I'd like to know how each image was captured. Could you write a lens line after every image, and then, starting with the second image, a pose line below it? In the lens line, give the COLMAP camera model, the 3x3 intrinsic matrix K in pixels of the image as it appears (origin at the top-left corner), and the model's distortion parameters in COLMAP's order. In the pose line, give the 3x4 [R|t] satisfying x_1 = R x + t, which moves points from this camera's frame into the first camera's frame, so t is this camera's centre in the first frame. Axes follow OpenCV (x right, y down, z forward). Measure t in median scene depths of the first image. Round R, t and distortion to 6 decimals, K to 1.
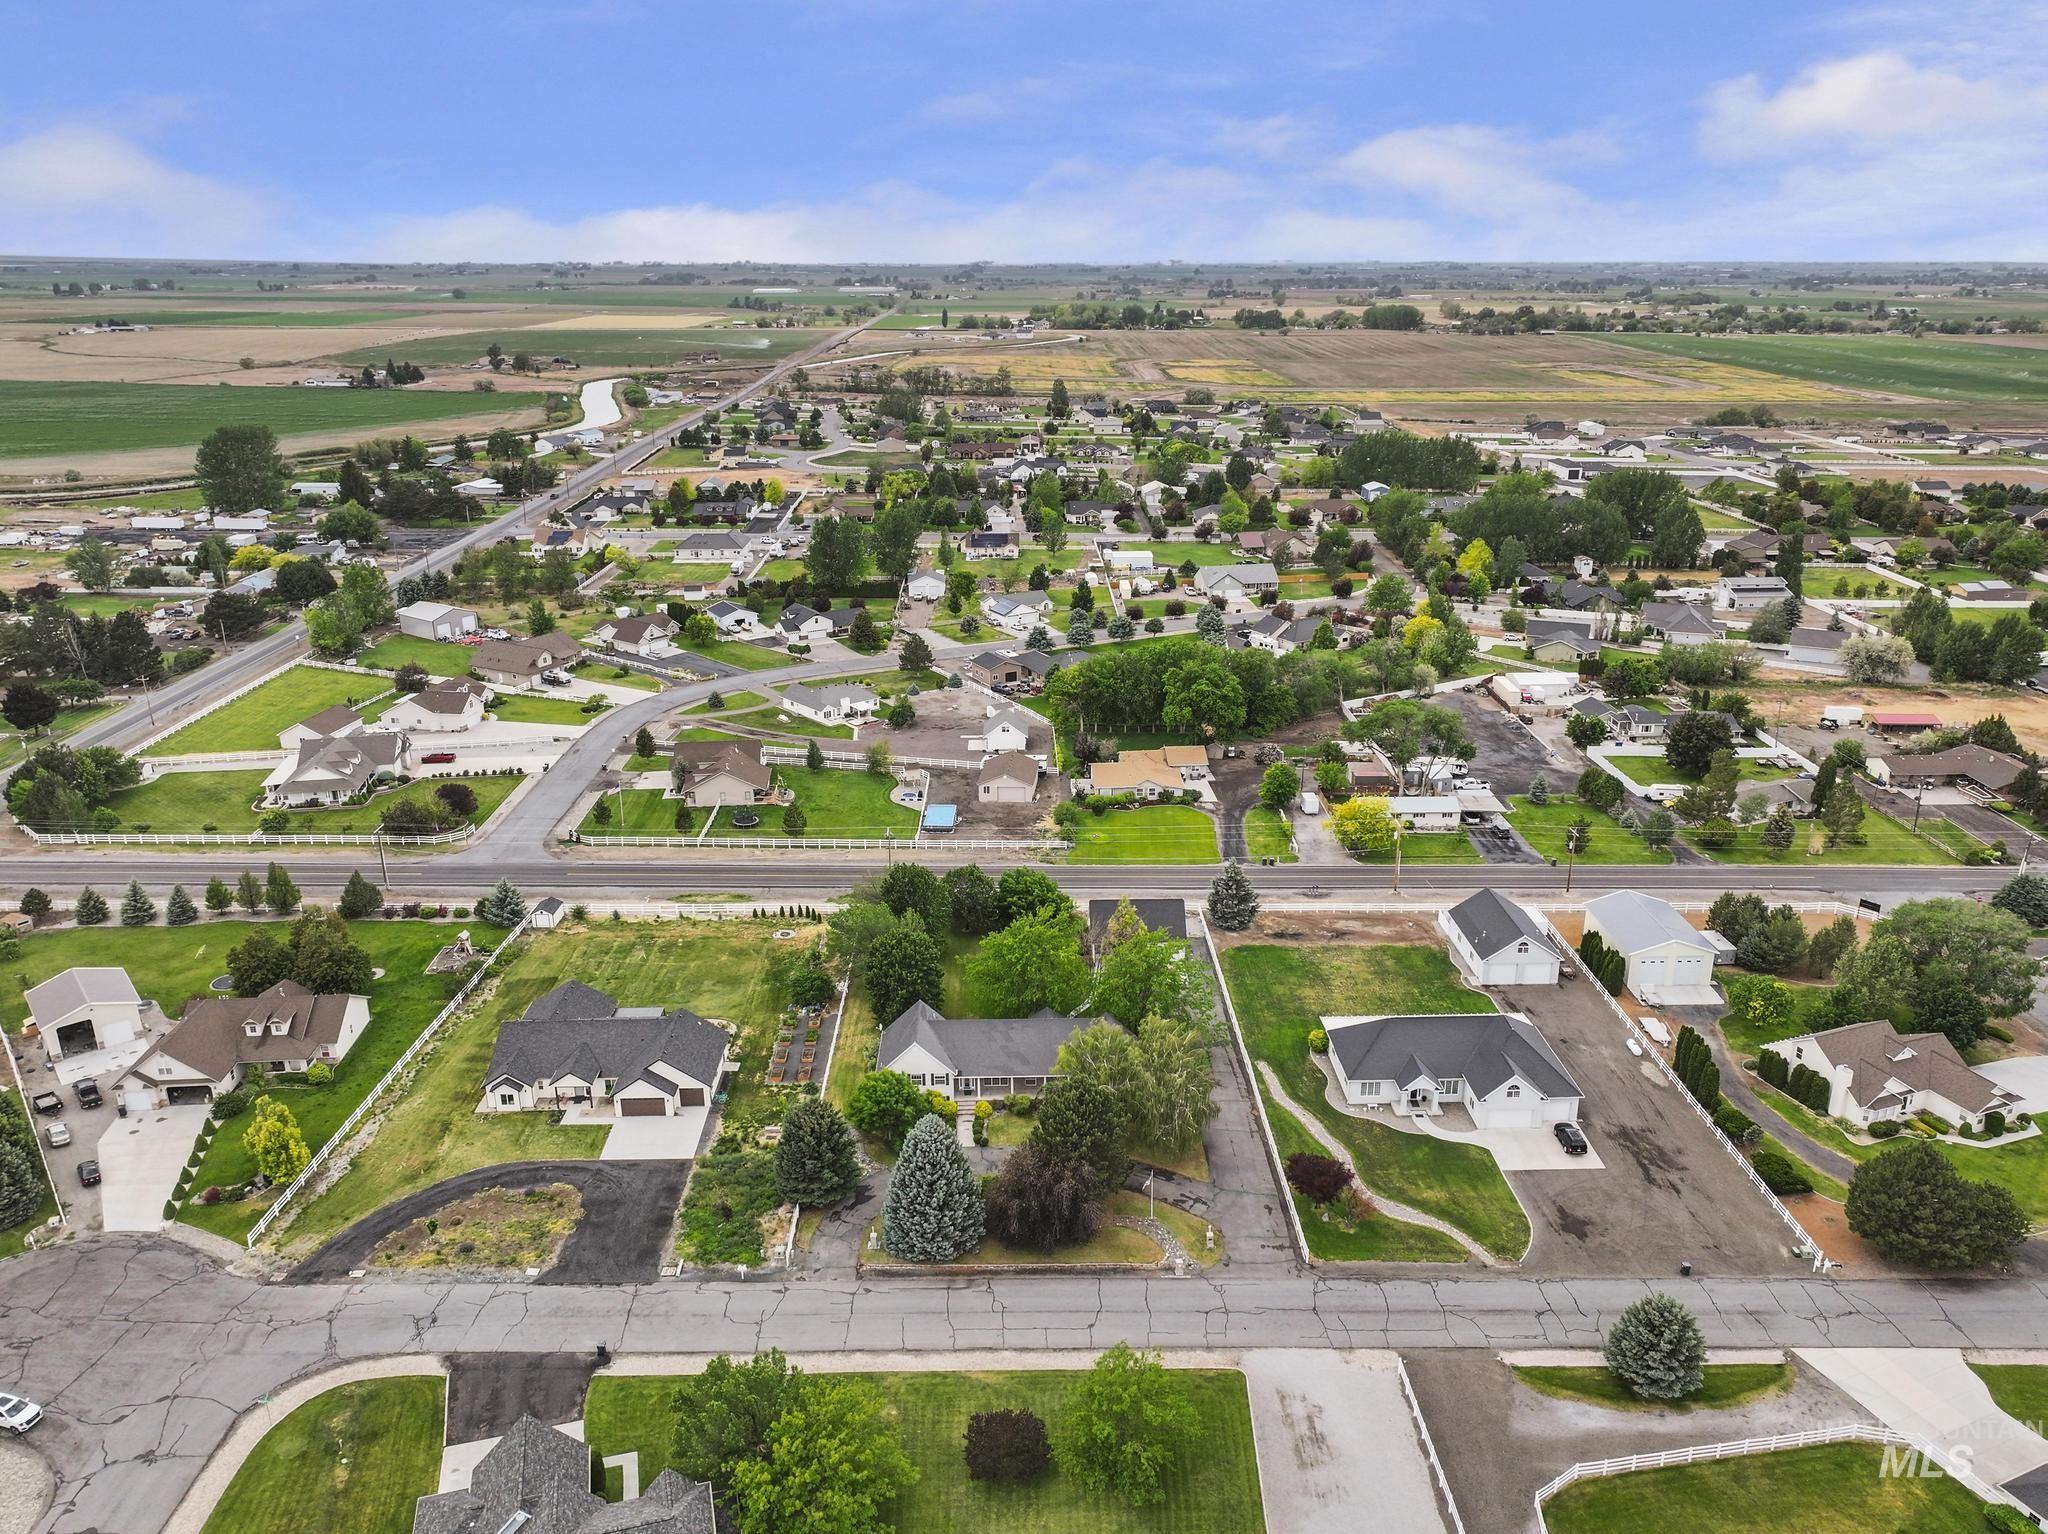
lens RADIAL K [[1470.2, 0, 1022.5], [0, 1470.2, 801.8], [0, 0, 1]] dist [0.003682, 0.000658]
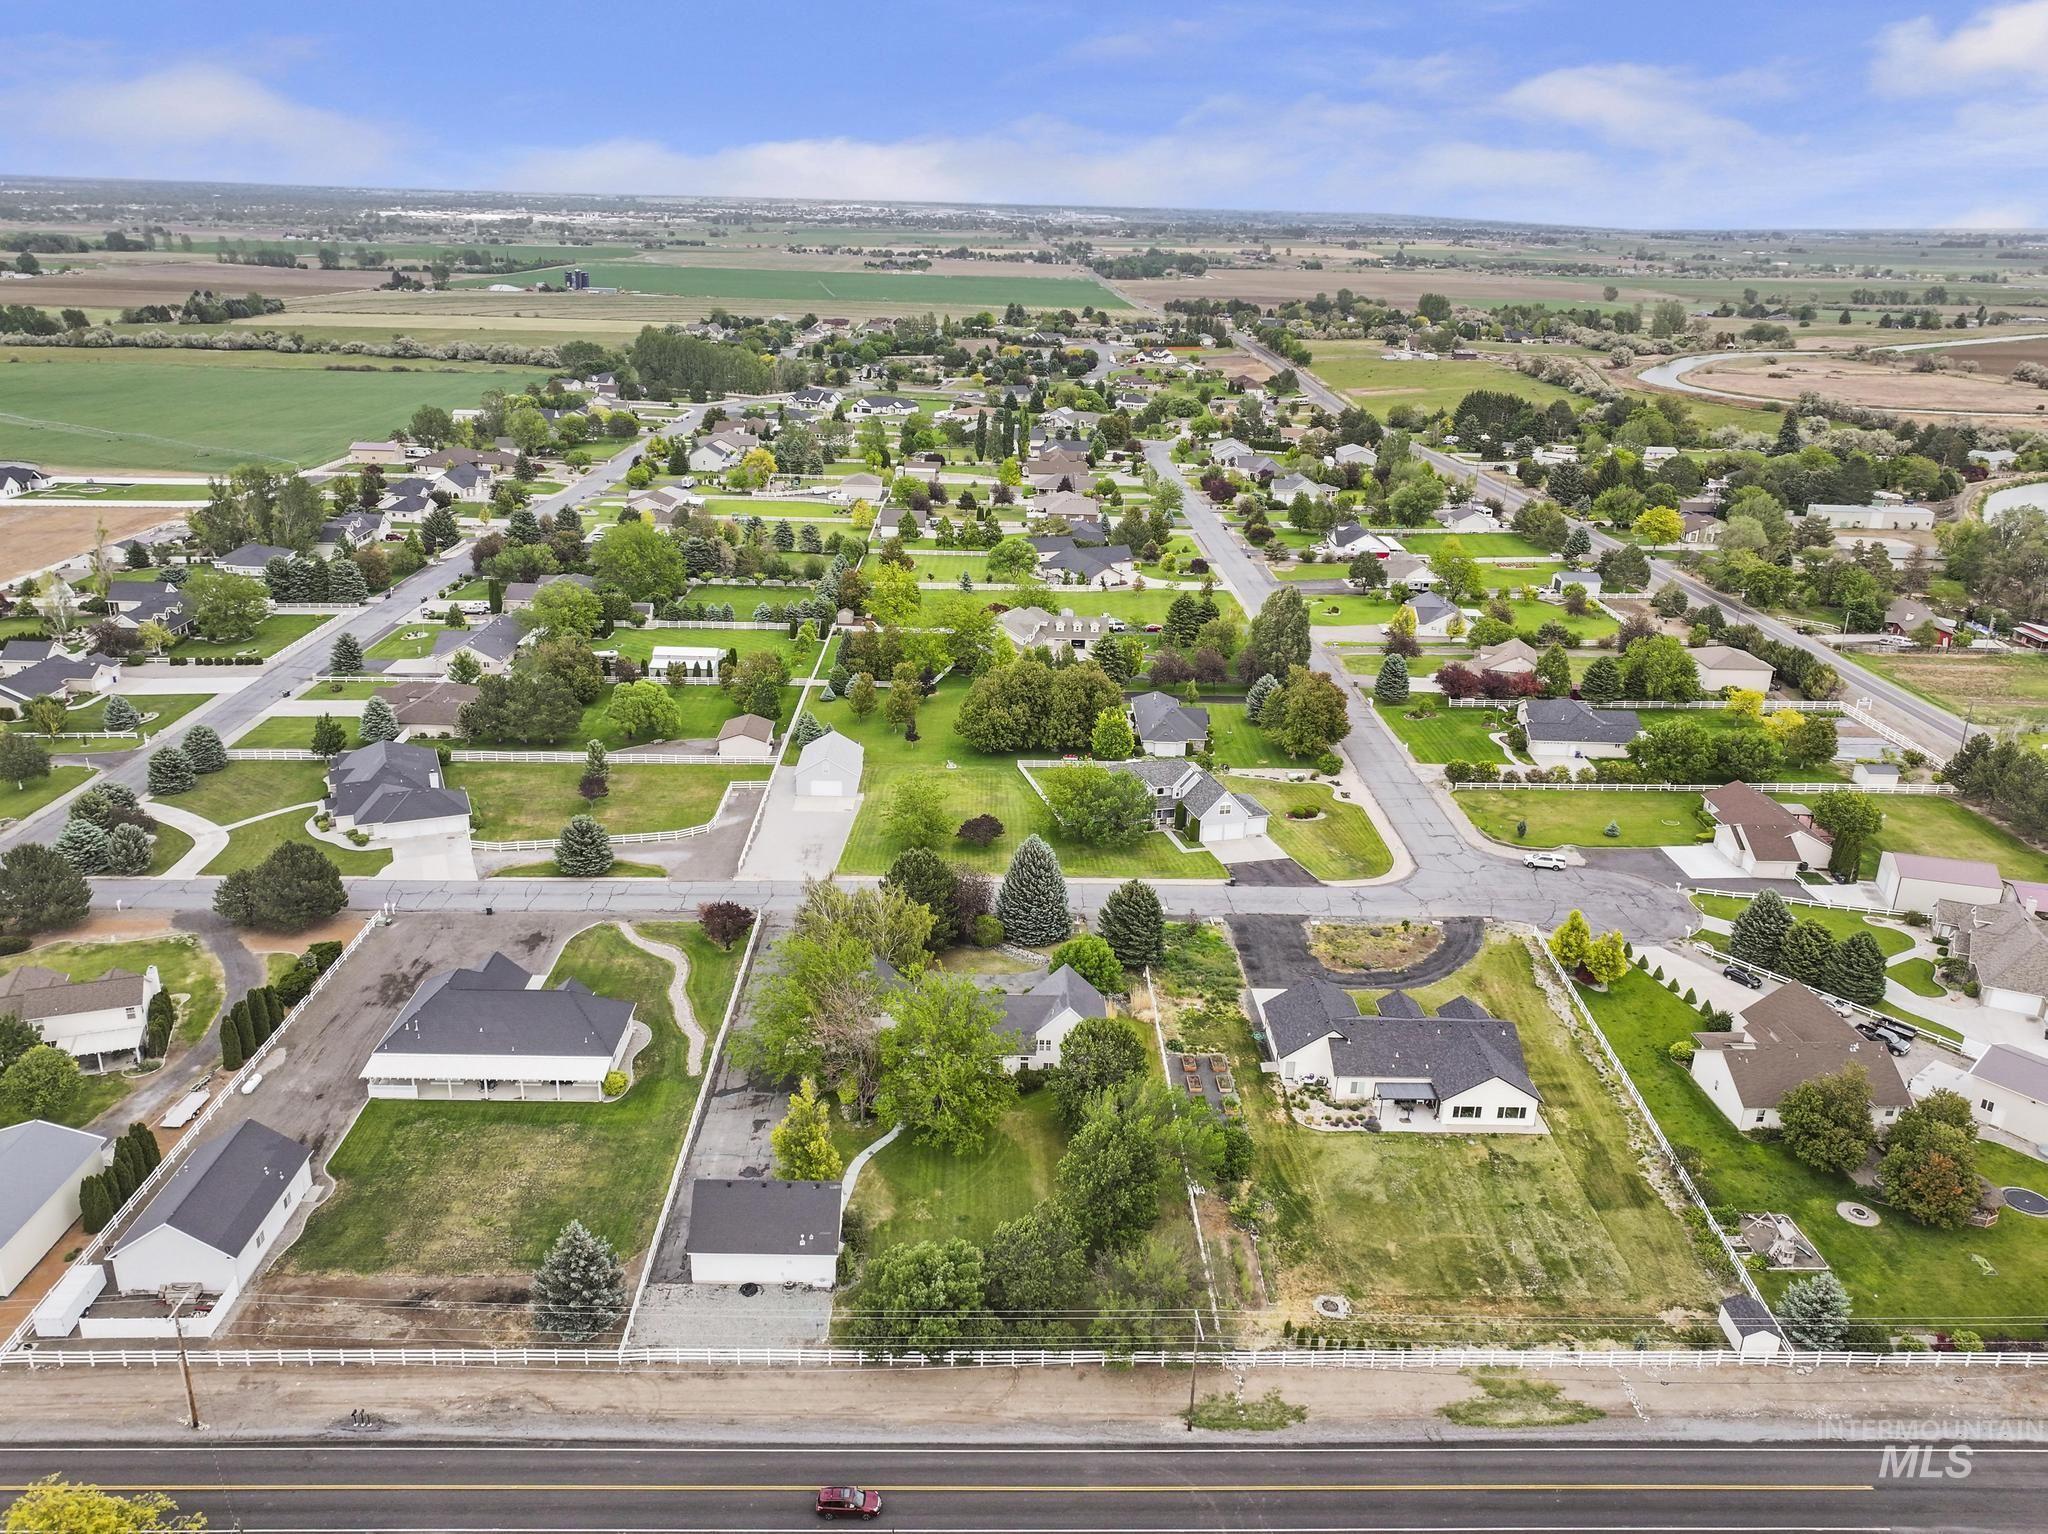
lens RADIAL K [[1493.8, 0, 1016.2], [0, 1493.8, 764.8], [0, 0, 1]] dist [0.003323, 0.001990]
pose [[-0.999802, -0.018593, -0.007088, -0.028675], [-0.018714, 0.757587, 0.652466, -0.610359], [-0.006761, 0.652470, -0.757784, 1.676656]]
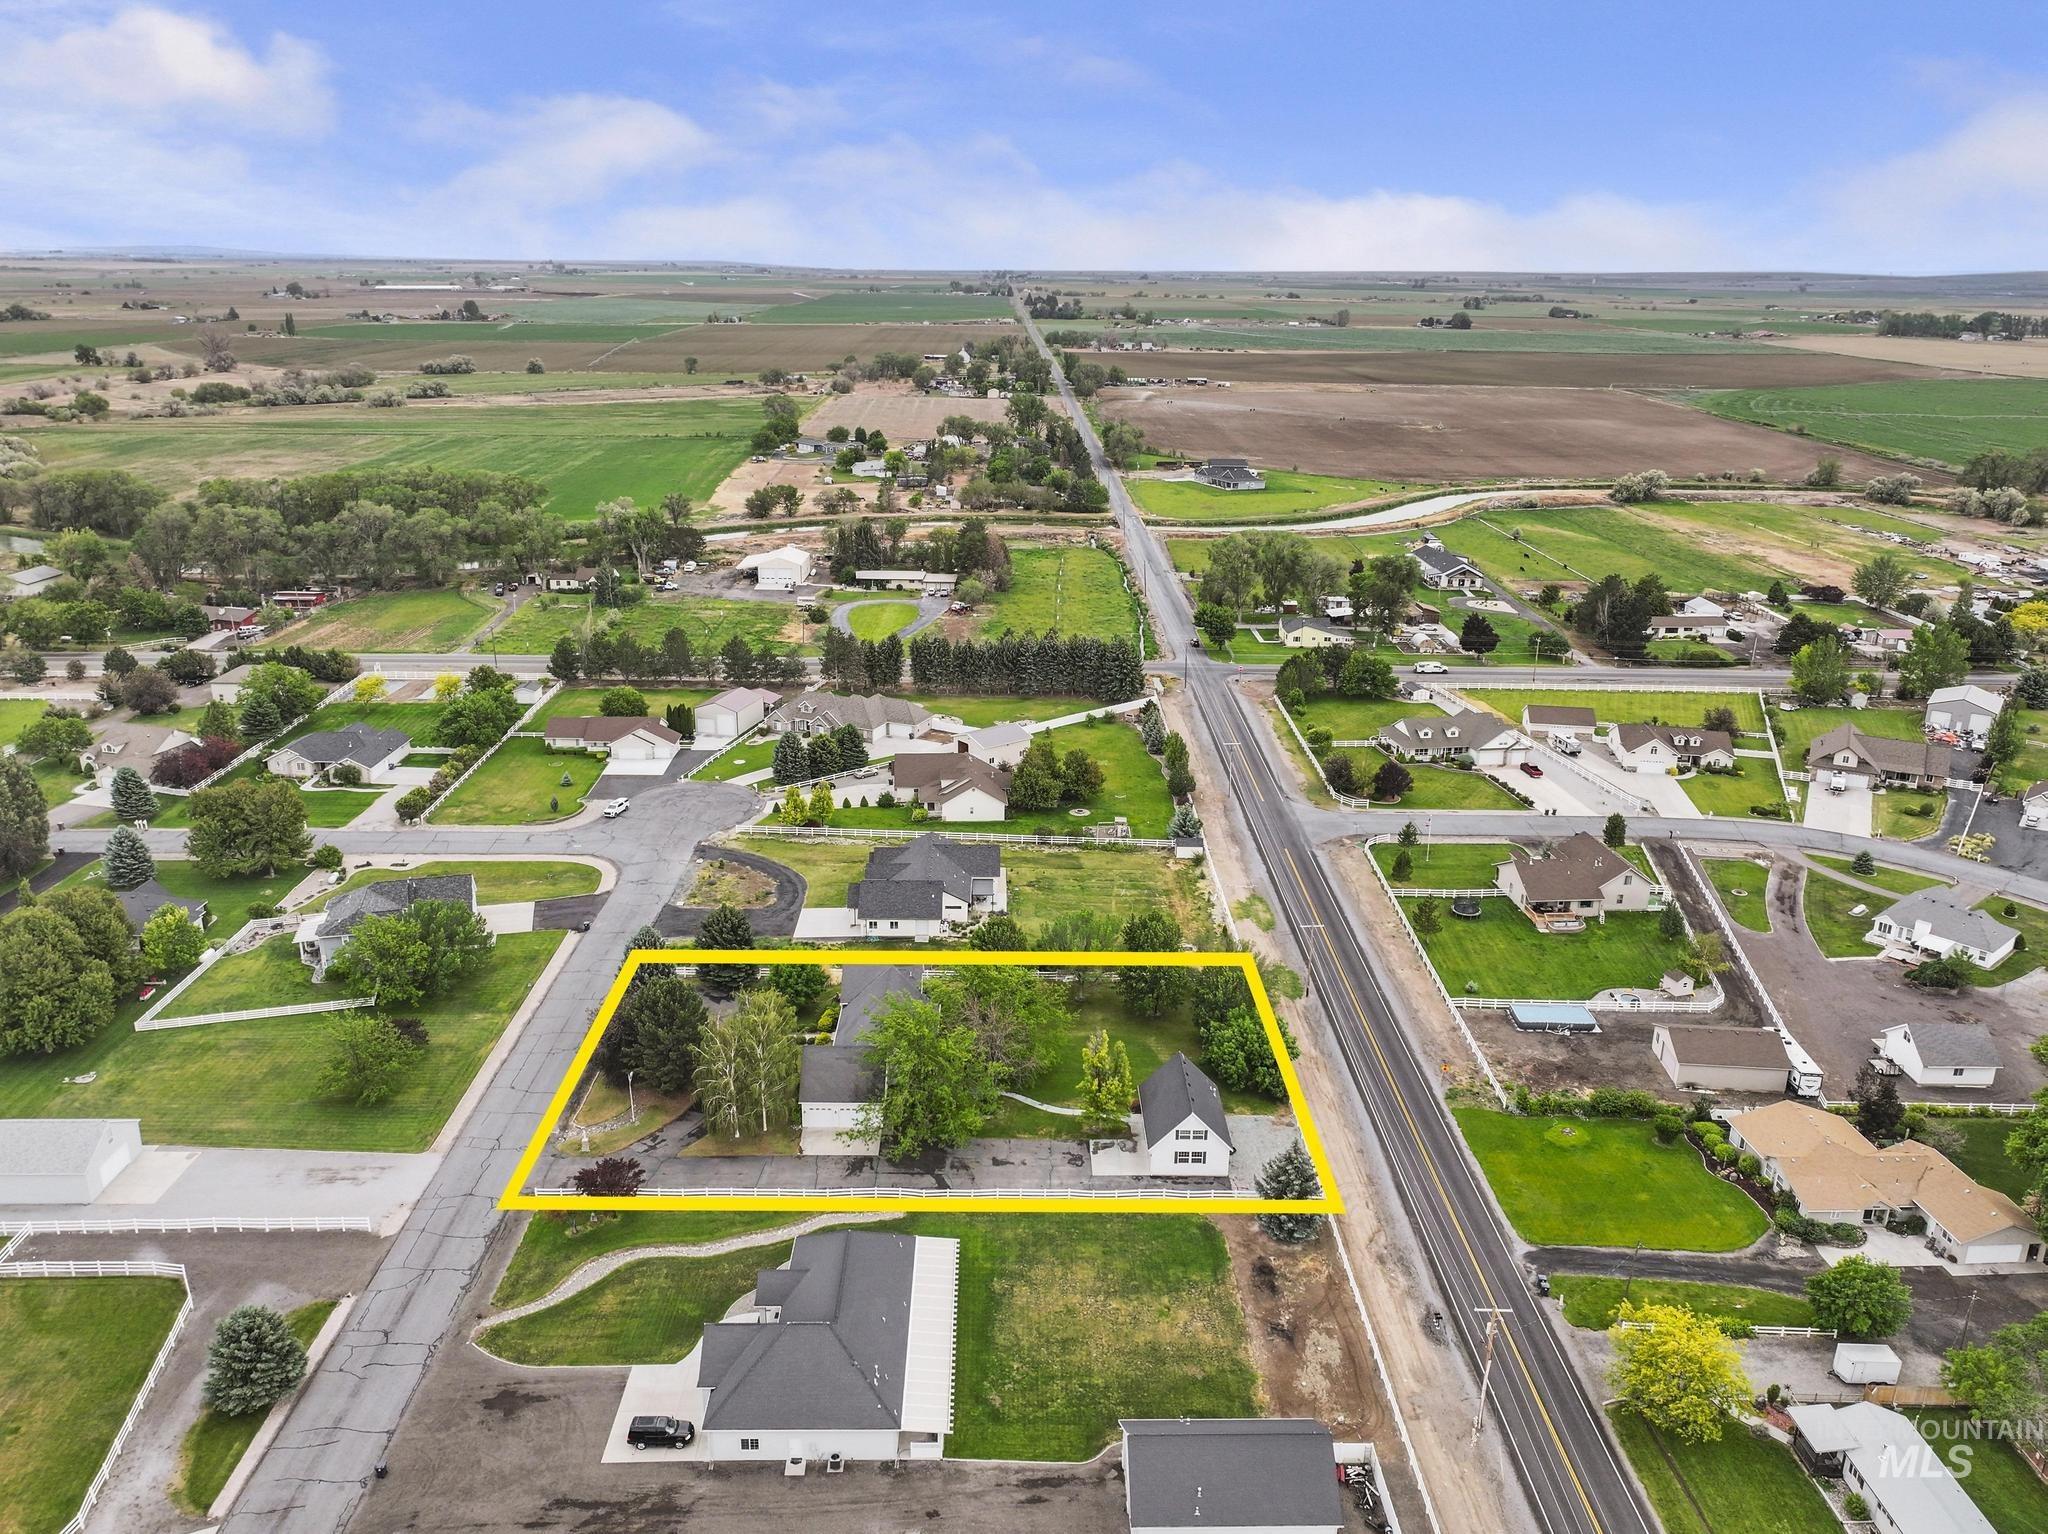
lens RADIAL K [[1470.2, 0, 1022.5], [0, 1470.2, 801.8], [0, 0, 1]] dist [0.003682, 0.000658]
pose [[-0.002090, 0.341416, -0.939910, 0.932995], [-0.360721, 0.876374, 0.319139, -0.345143], [0.932672, 0.339712, 0.121324, 0.939475]]
